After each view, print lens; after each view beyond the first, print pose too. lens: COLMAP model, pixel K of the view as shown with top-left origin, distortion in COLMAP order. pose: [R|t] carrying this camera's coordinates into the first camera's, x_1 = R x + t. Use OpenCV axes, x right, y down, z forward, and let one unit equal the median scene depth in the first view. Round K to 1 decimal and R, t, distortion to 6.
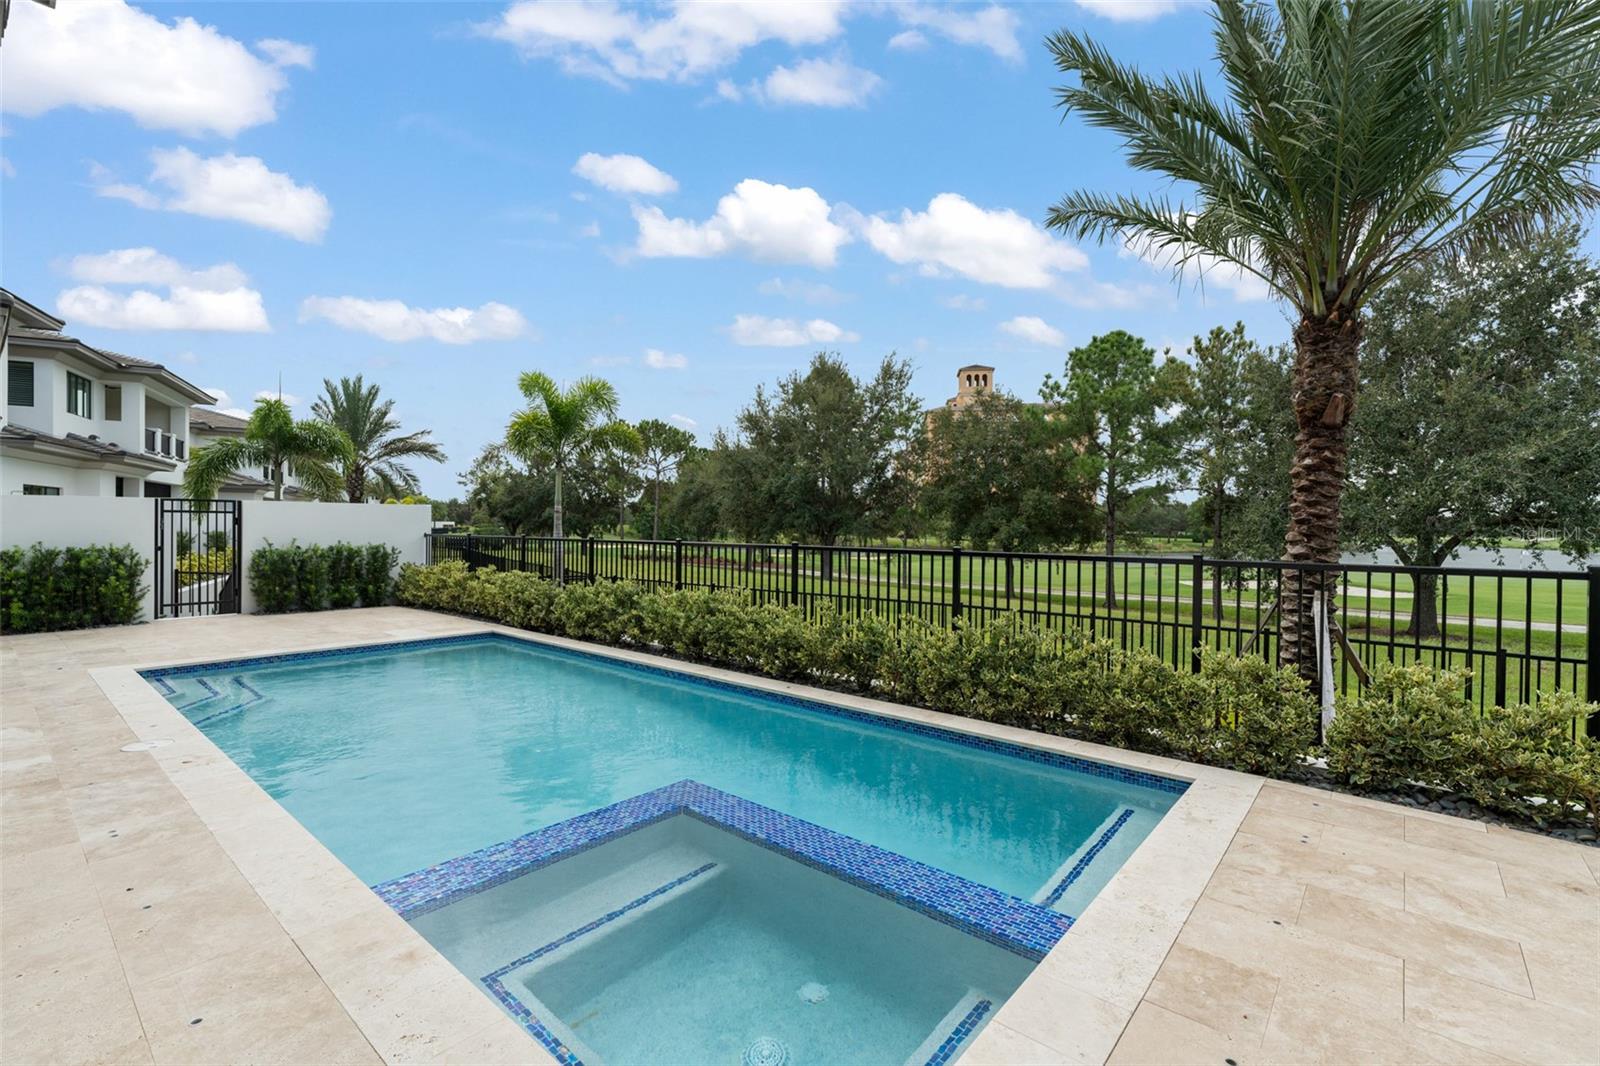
lens RADIAL K [[710.6, 0, 790.9], [0, 710.6, 530.8], [0, 0, 1]] dist [0.000758, 0.000103]
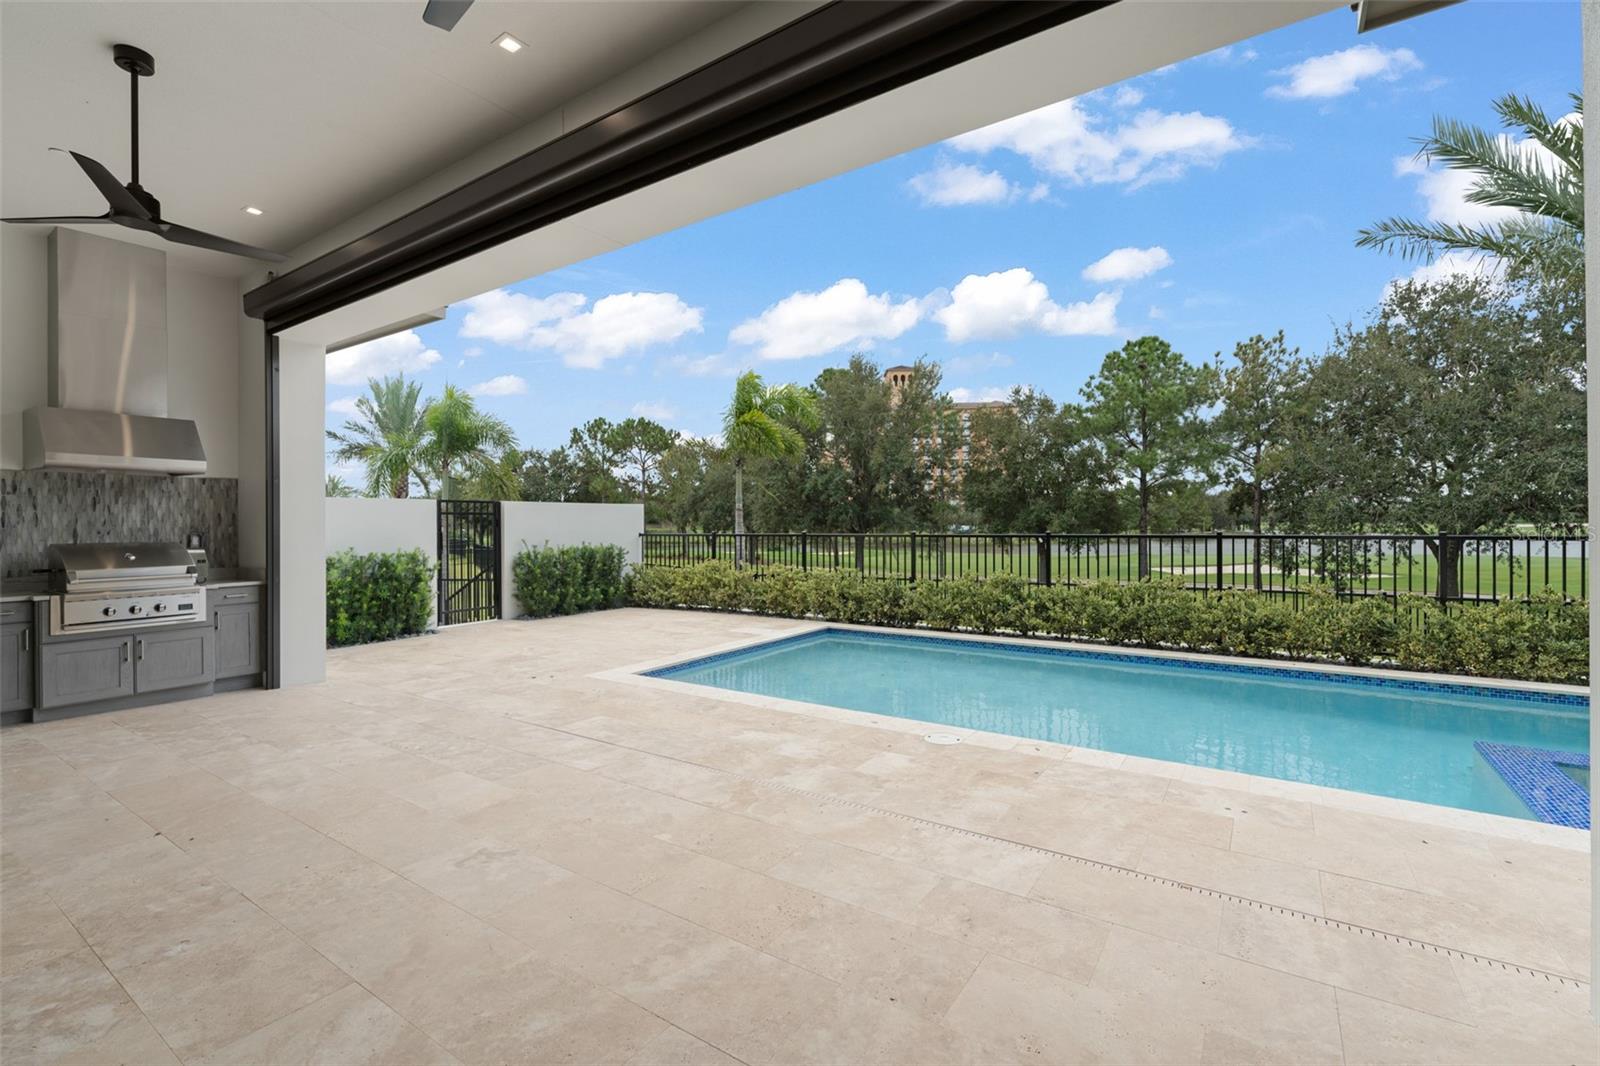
lens RADIAL K [[699.4, 0, 800.0], [0, 699.4, 533.0], [0, 0, 1]] dist [-0.002333, -0.000364]
pose [[0.992584, -0.018583, 0.120132, -0.461910], [0.017669, 0.999806, 0.008674, -0.000571], [-0.120270, -0.006487, 0.992720, 0.016154]]
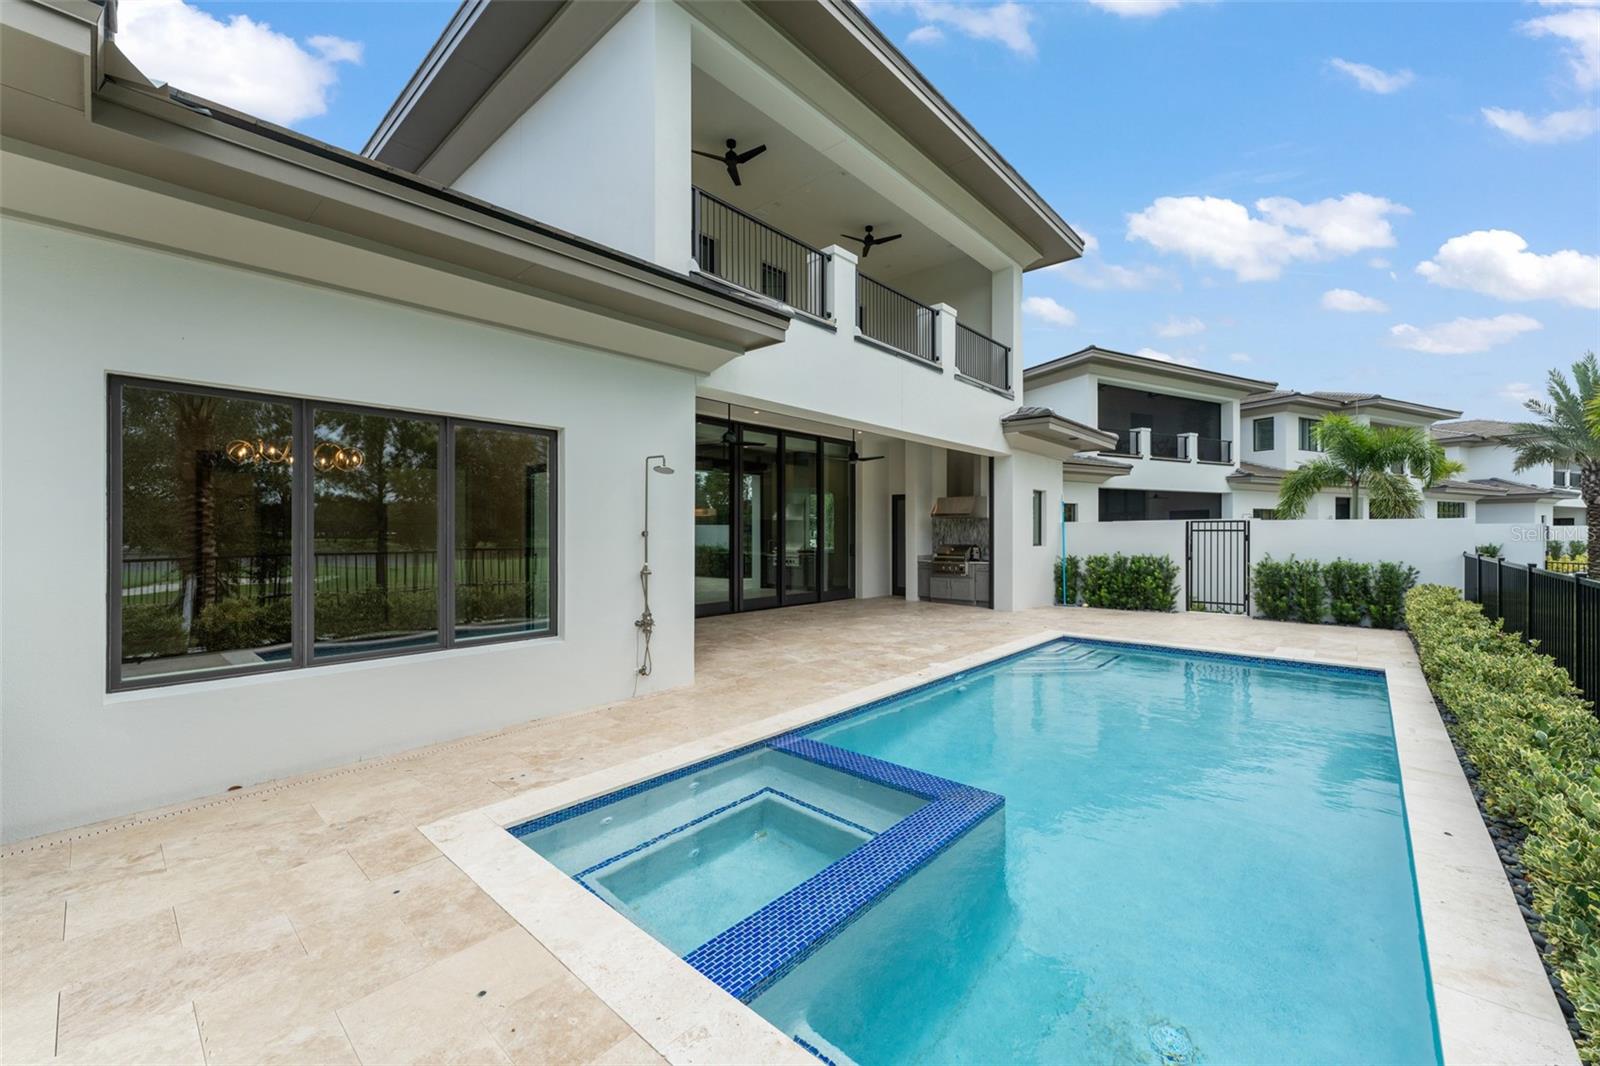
lens RADIAL K [[631.3, 0, 794.7], [0, 631.3, 527.9], [0, 0, 1]] dist [0.005161, 0.000137]
pose [[-0.017702, -0.013170, -0.999757, 0.274960], [-0.008300, 0.999881, -0.013024, -0.009816], [0.999809, 0.008068, -0.017810, 0.247715]]
